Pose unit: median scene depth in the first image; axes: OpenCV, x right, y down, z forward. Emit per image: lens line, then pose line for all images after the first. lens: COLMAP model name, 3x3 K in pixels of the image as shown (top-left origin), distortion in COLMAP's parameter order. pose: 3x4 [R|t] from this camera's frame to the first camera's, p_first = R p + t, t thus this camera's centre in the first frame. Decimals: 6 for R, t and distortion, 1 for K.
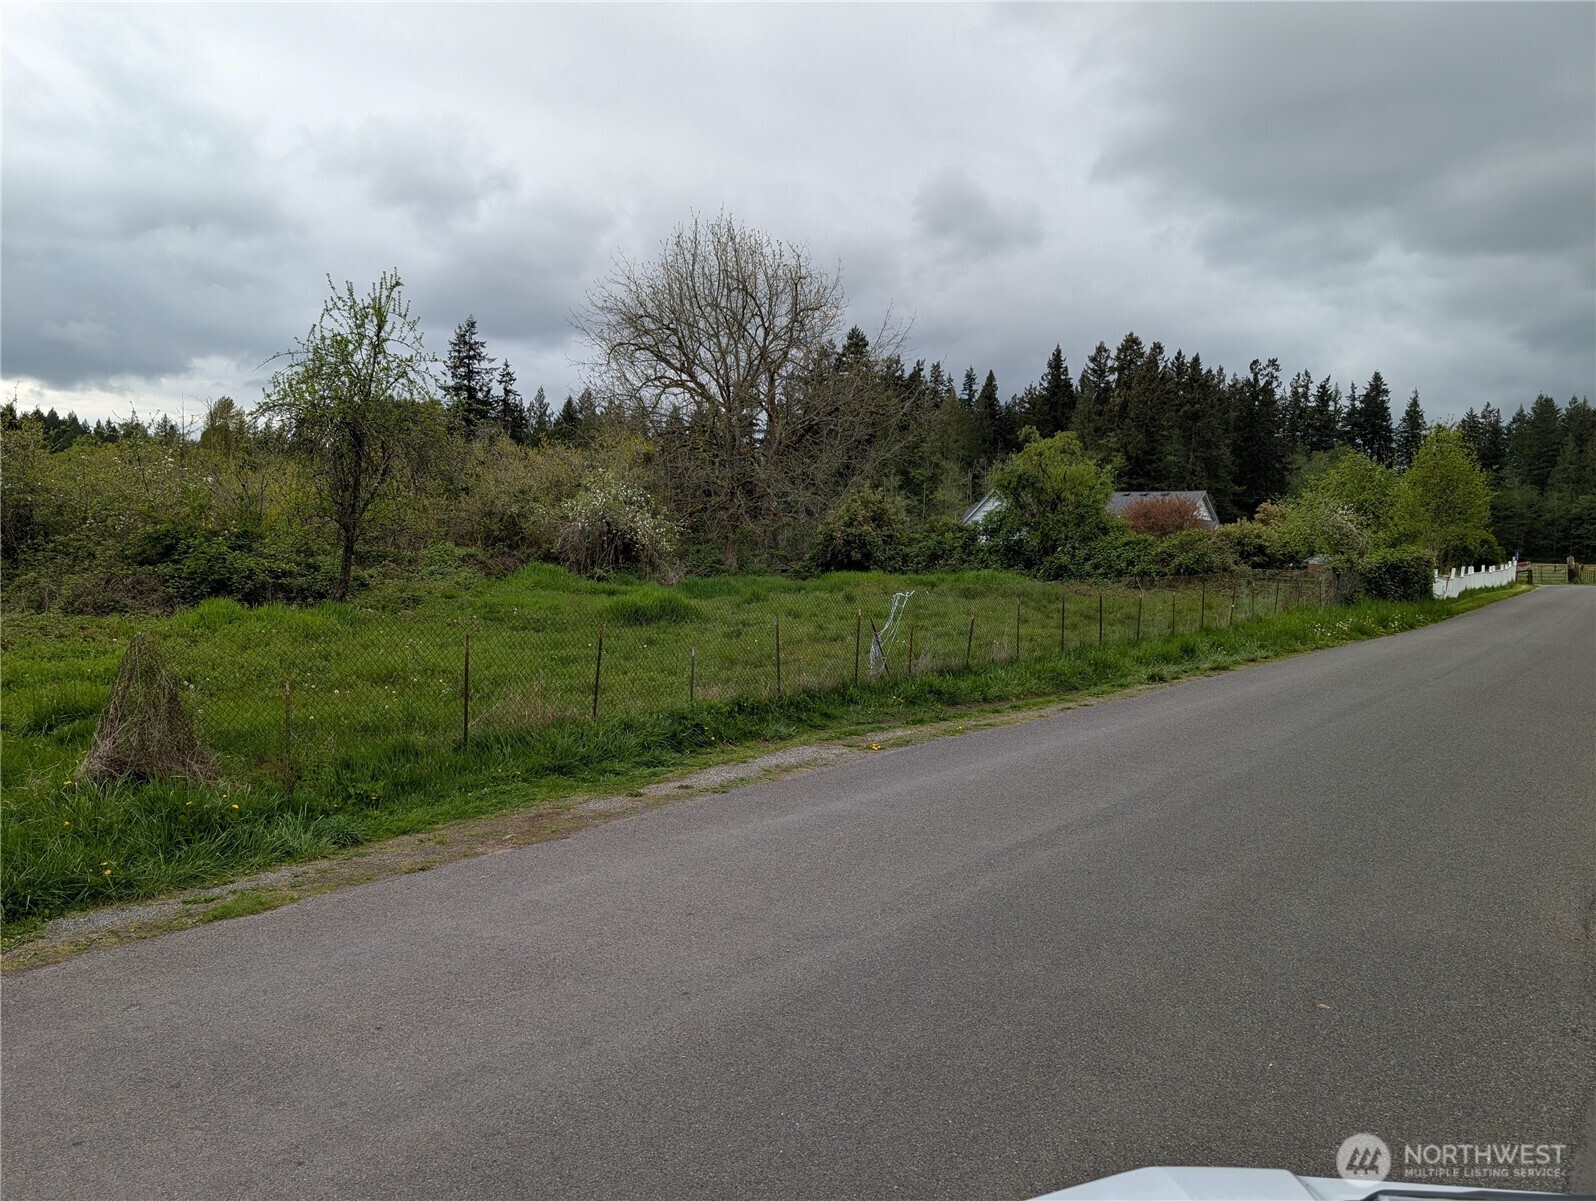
lens RADIAL K [[1123.6, 0, 793.4], [0, 1123.6, 597.5], [0, 0, 1]] dist [0.024486, -0.024690]
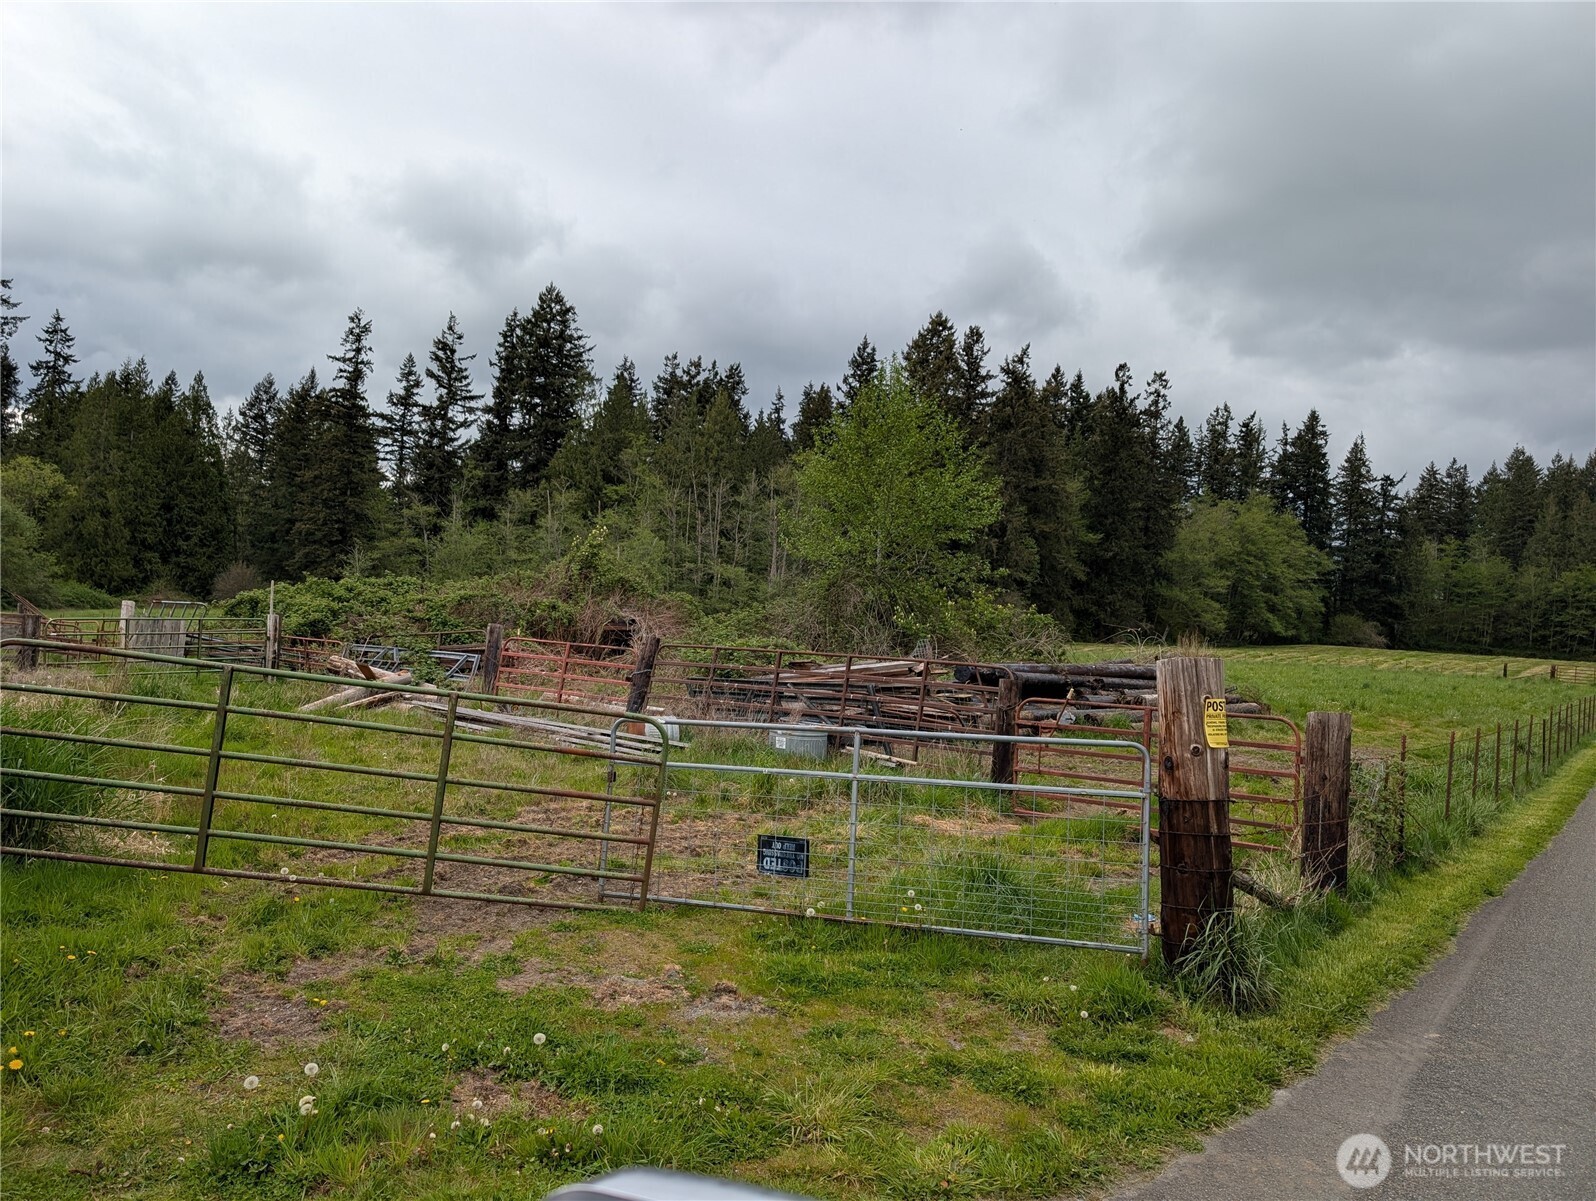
lens RADIAL K [[1123.6, 0, 793.4], [0, 1123.6, 597.5], [0, 0, 1]] dist [0.024486, -0.024690]
pose [[0.999076, 0.042620, 0.005492, 0.148820], [-0.042273, 0.997720, -0.052605, -0.008242], [-0.007722, 0.052324, 0.998600, 0.208032]]
